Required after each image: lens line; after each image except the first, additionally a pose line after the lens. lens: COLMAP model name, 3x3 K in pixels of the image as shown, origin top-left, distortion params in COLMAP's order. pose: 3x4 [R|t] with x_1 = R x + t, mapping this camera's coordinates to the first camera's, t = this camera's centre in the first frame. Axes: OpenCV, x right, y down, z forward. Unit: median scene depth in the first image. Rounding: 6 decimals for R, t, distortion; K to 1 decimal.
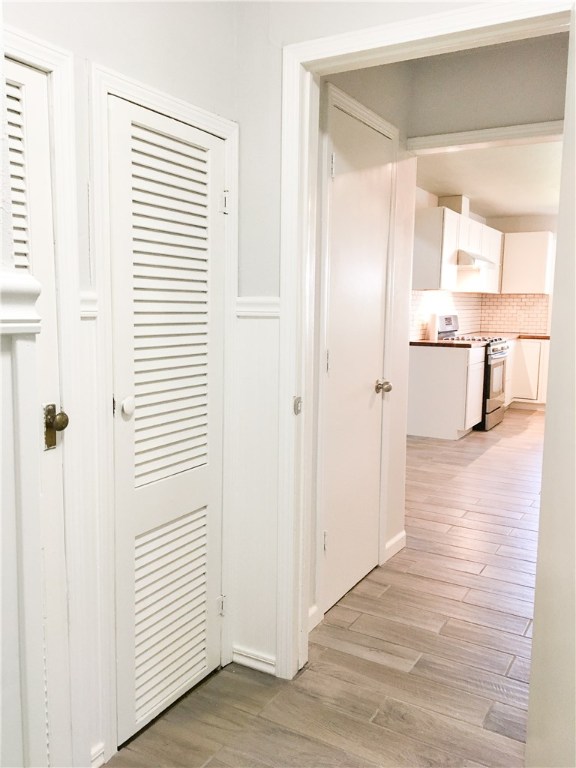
lens RADIAL K [[658.5, 0, 286.6], [0, 658.5, 382.0], [0, 0, 1]] dist [0.034552, -0.027655]
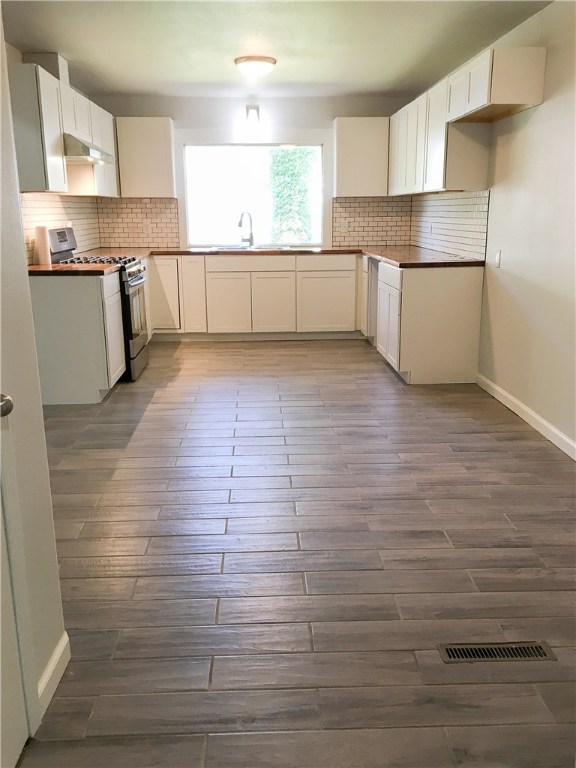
lens RADIAL K [[658.5, 0, 284.4], [0, 658.5, 383.5], [0, 0, 1]] dist [0.034552, -0.027655]
pose [[0.831808, -0.154926, 0.533004, 0.036176], [0.078177, 0.983386, 0.163833, -0.034584], [-0.549531, -0.094608, 0.830099, 0.252912]]
